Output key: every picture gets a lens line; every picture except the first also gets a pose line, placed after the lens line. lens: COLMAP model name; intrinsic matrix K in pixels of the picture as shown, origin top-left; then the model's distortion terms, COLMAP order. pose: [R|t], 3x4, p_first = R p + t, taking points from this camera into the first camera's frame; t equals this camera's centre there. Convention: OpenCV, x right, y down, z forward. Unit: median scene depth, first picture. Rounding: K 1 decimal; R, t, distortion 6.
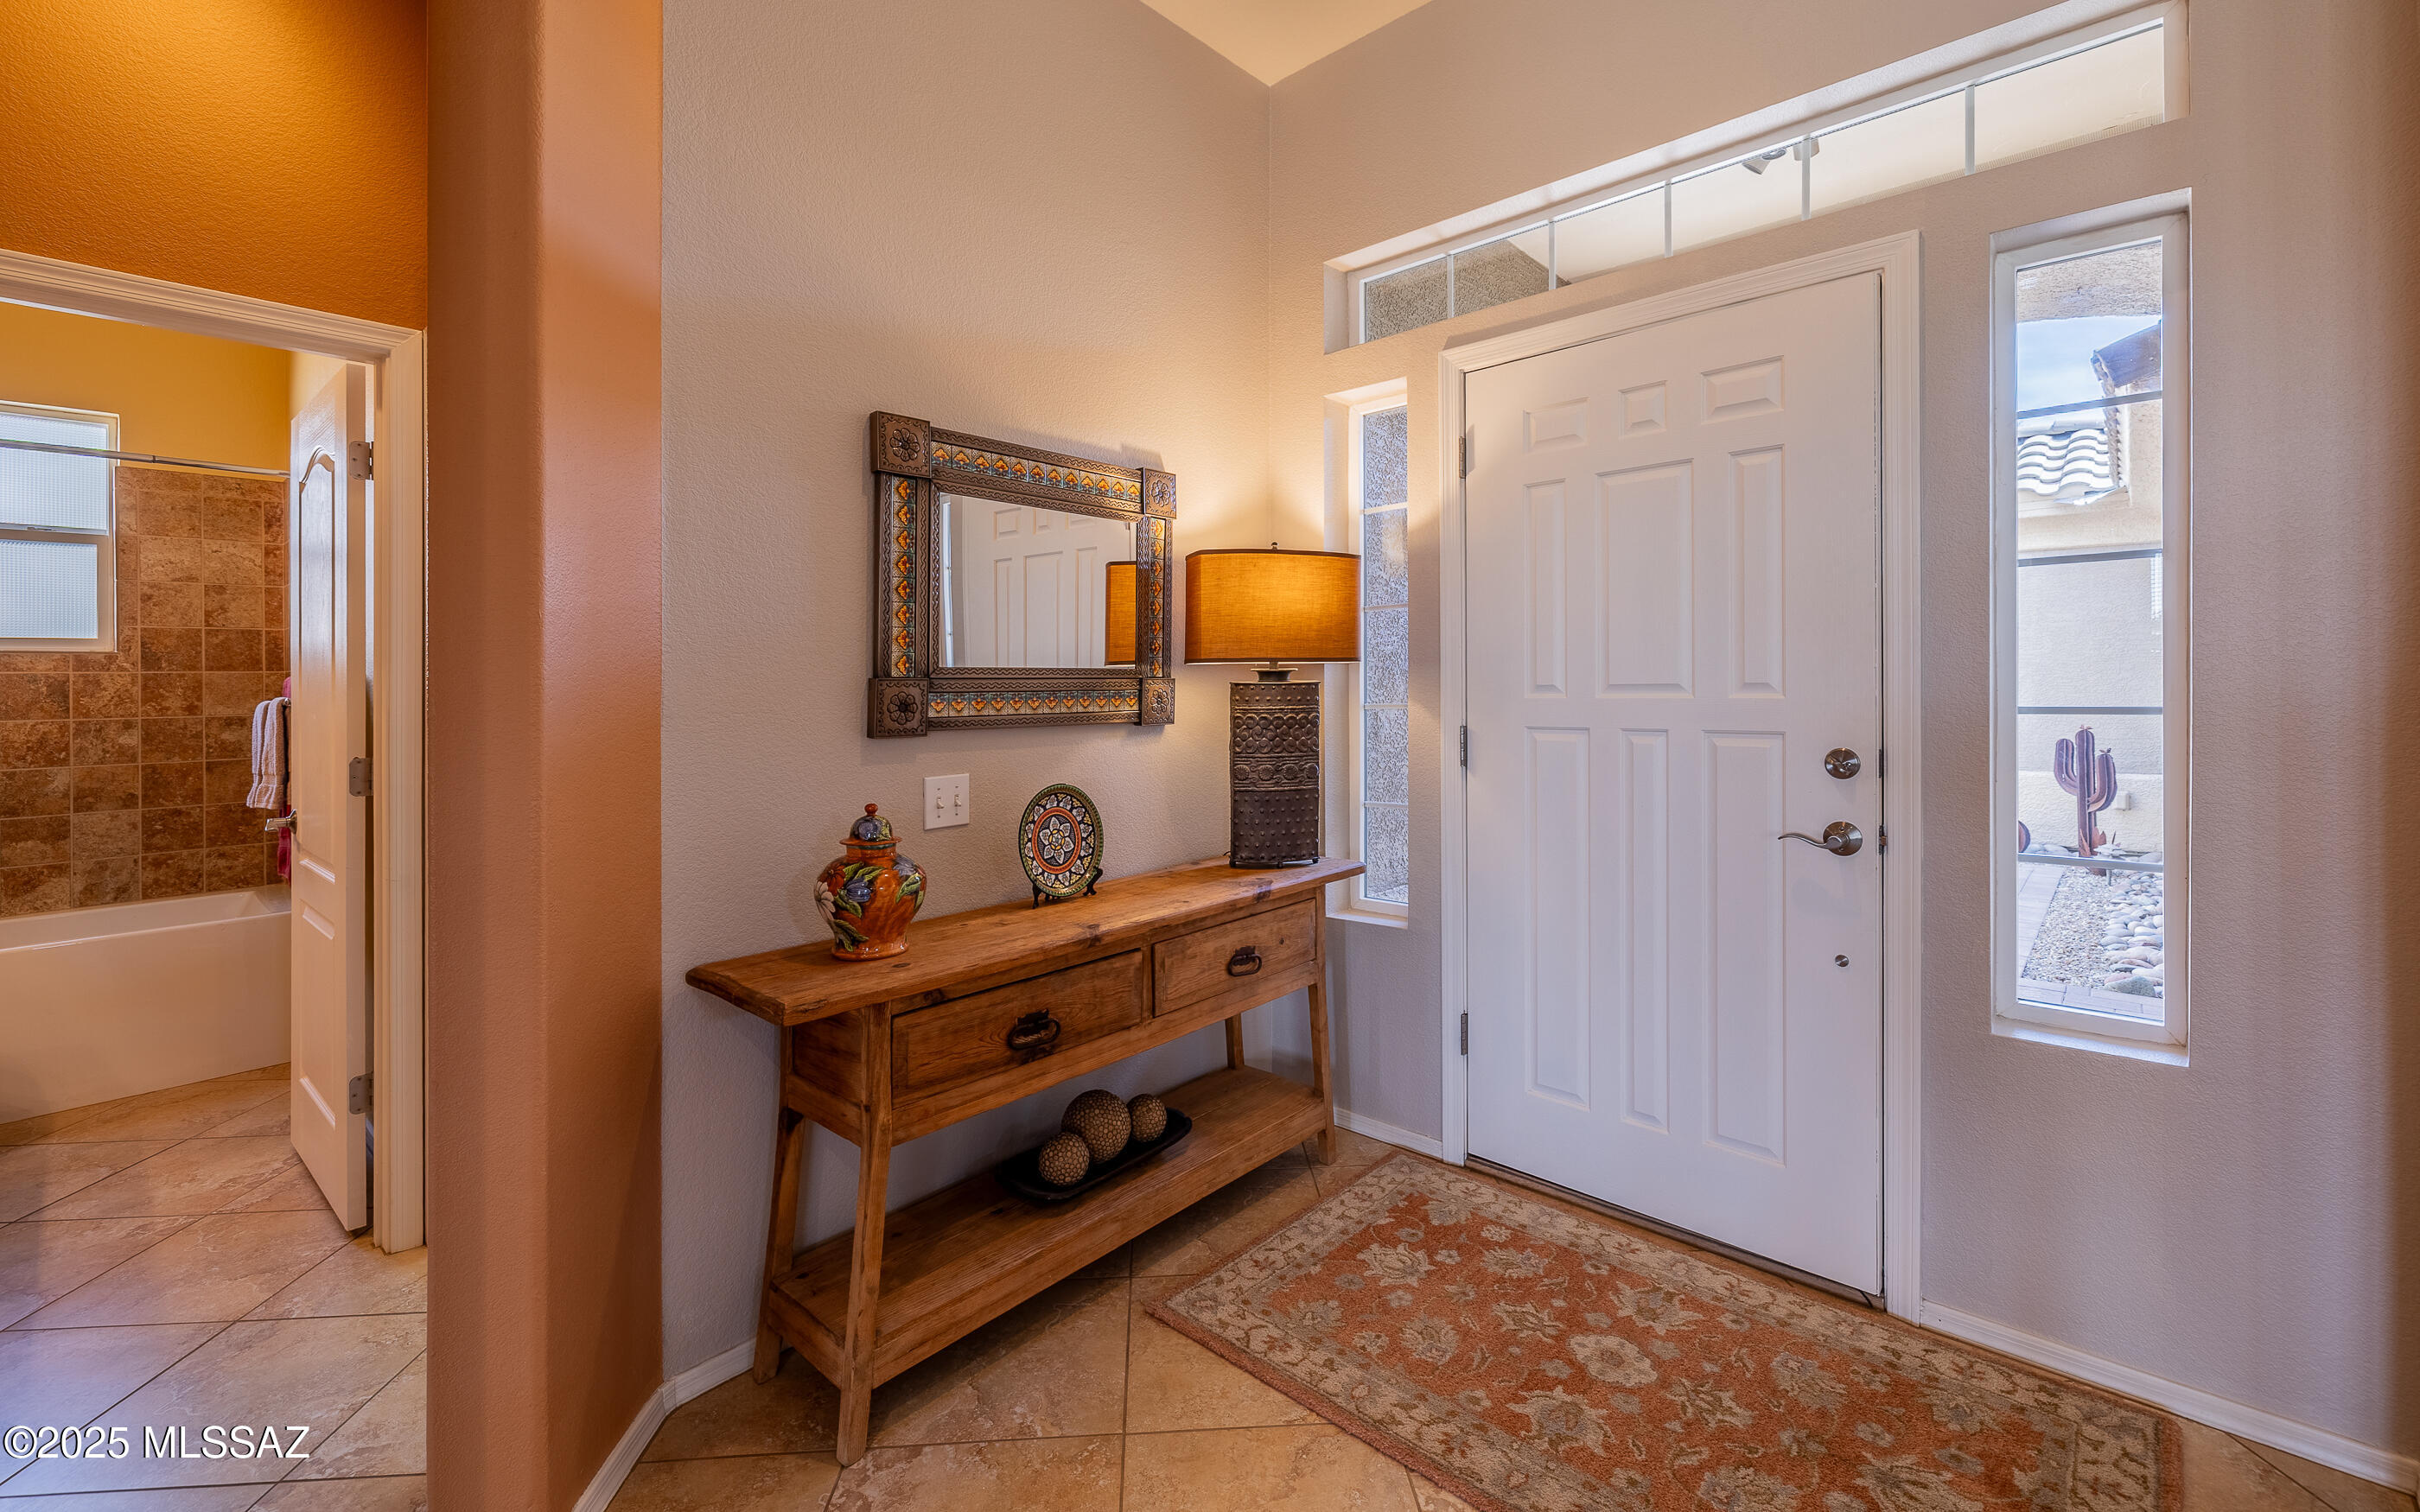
lens RADIAL K [[1008.7, 0, 1214.3], [0, 1008.7, 675.4], [0, 0, 1]] dist [-0.002855, -0.000816]
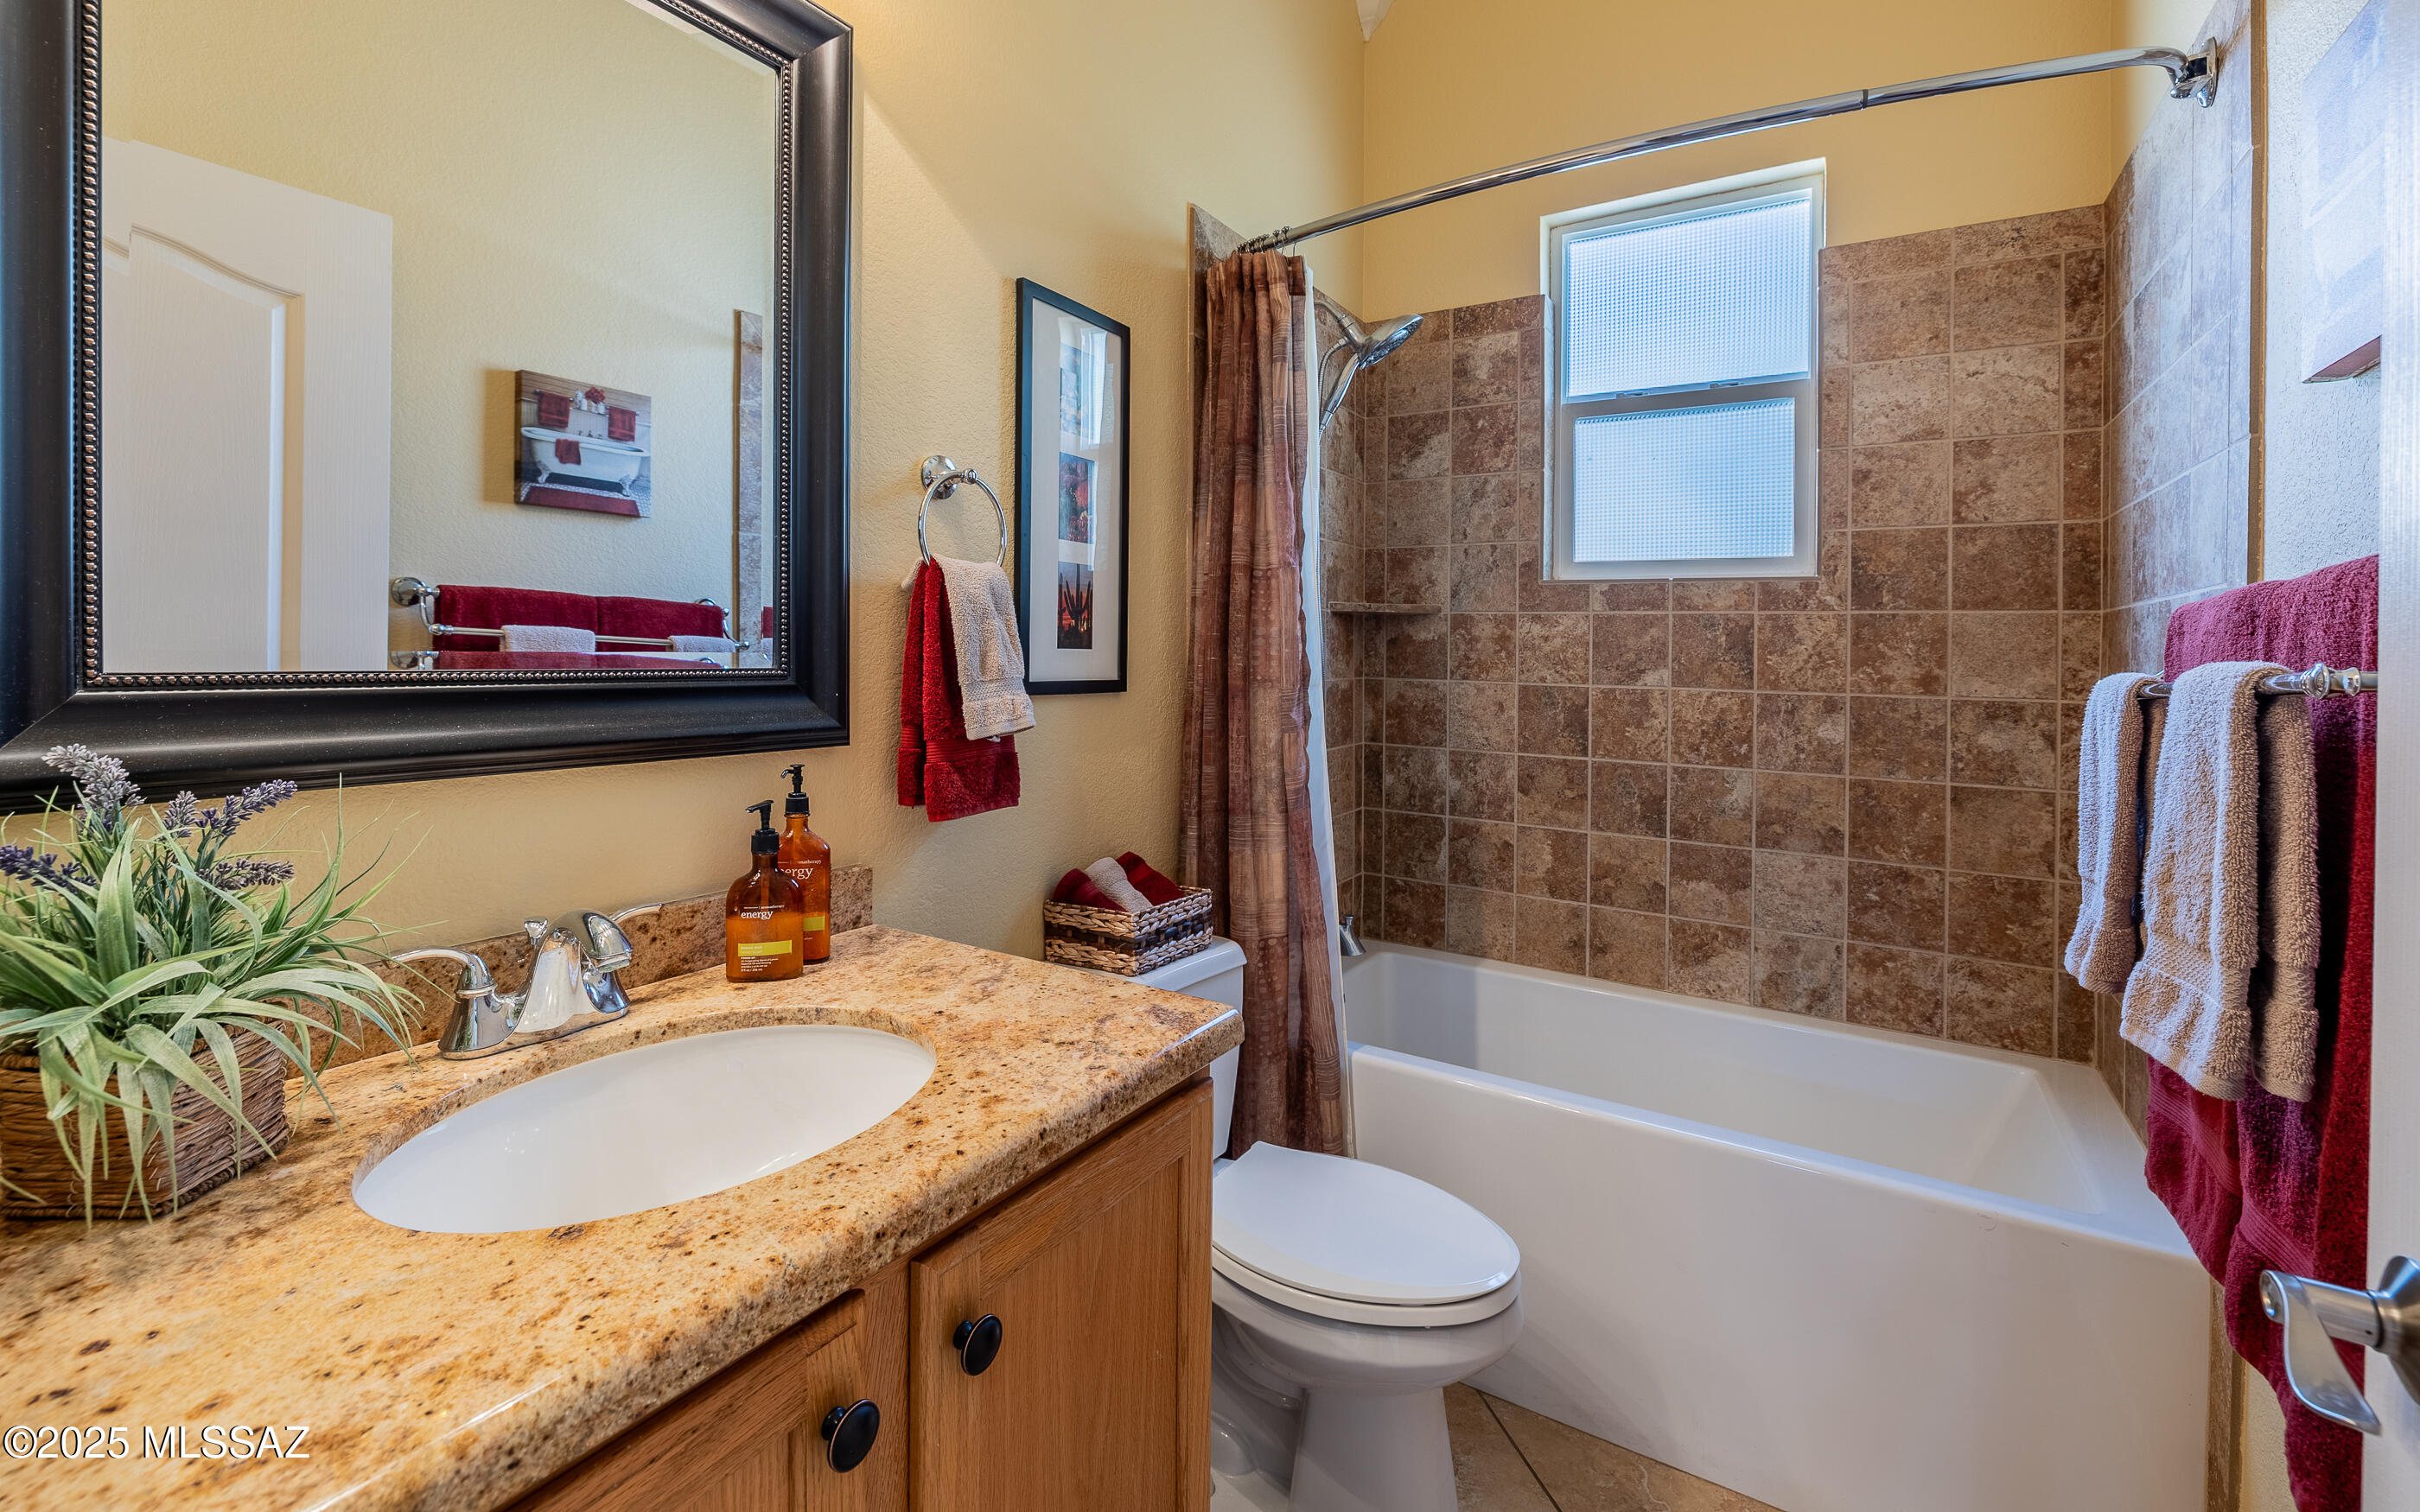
lens RADIAL K [[1031.8, 0, 1214.4], [0, 1031.8, 627.1], [0, 0, 1]] dist [-0.000440, 0.000269]
pose [[0.185460, 0.010053, -0.982600, -0.578386], [-0.008879, 0.999924, 0.008555, 0.003429], [0.982612, 0.007138, 0.185535, 0.553151]]
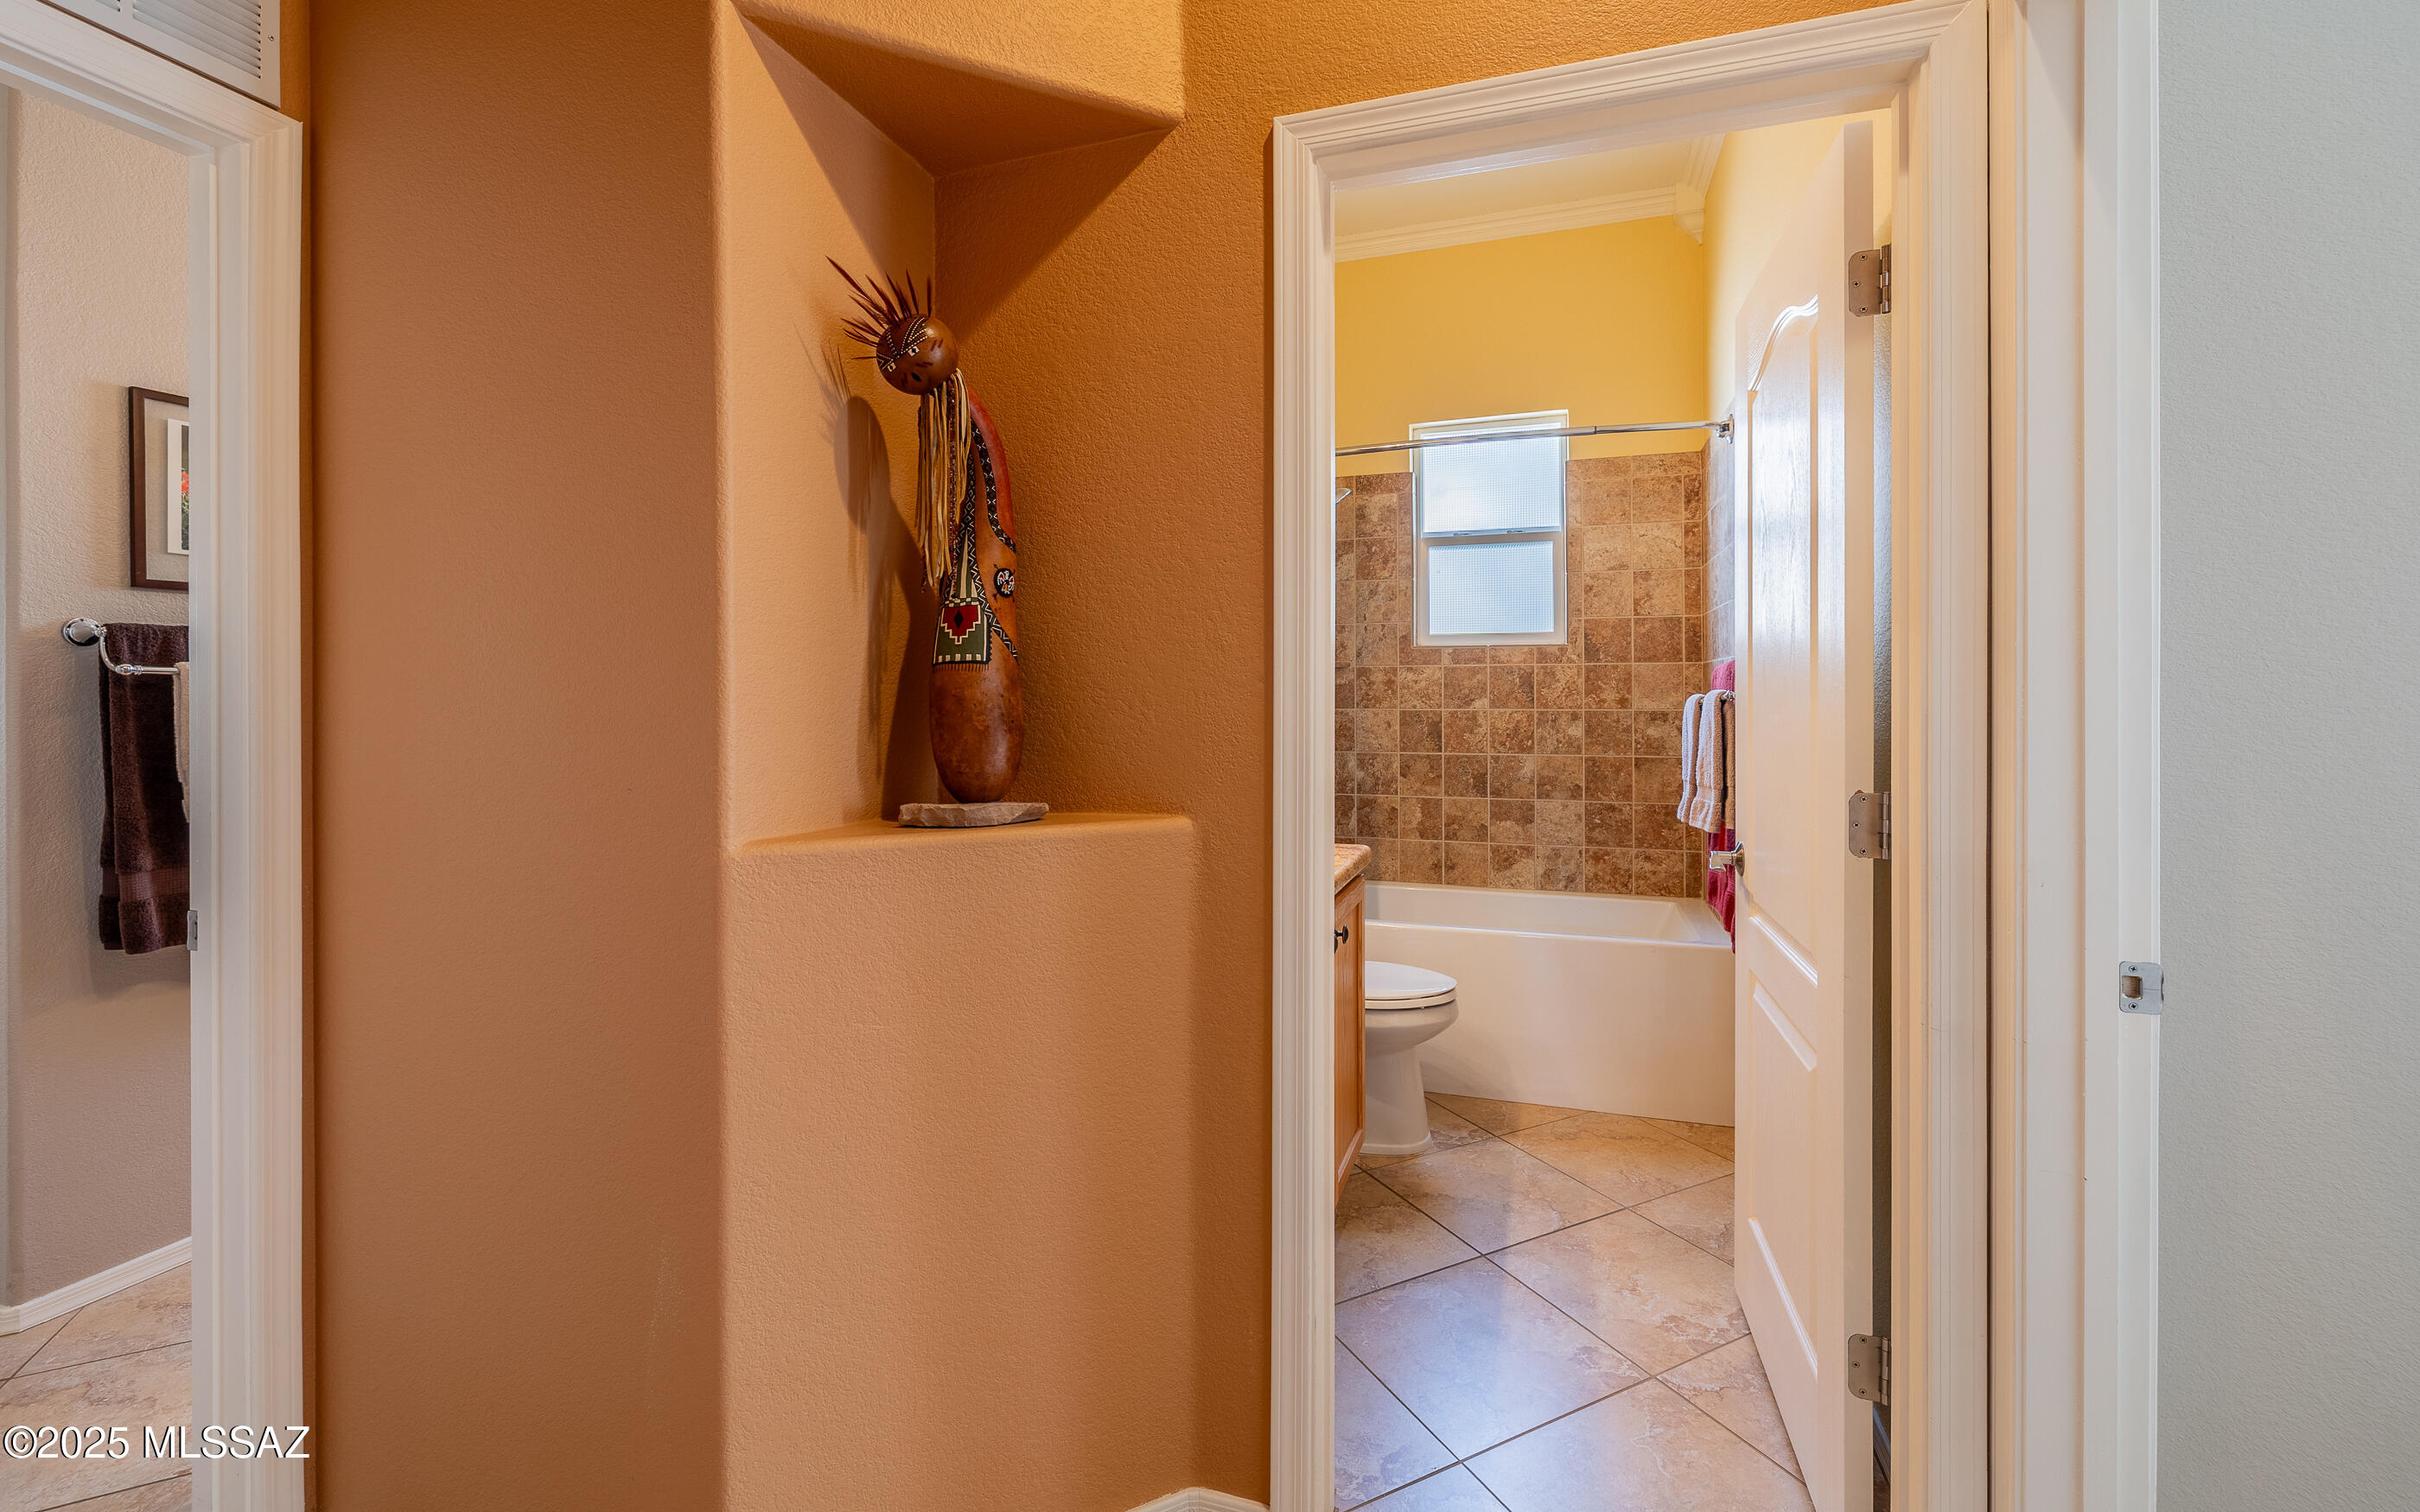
lens RADIAL K [[1047.7, 0, 1198.4], [0, 1047.7, 680.1], [0, 0, 1]] dist [0.001465, -0.000108]
pose [[0.391453, 0.003128, -0.920193, -0.262918], [0.001912, 0.999989, 0.004213, 0.007874], [0.920196, -0.003408, 0.391443, 0.241790]]
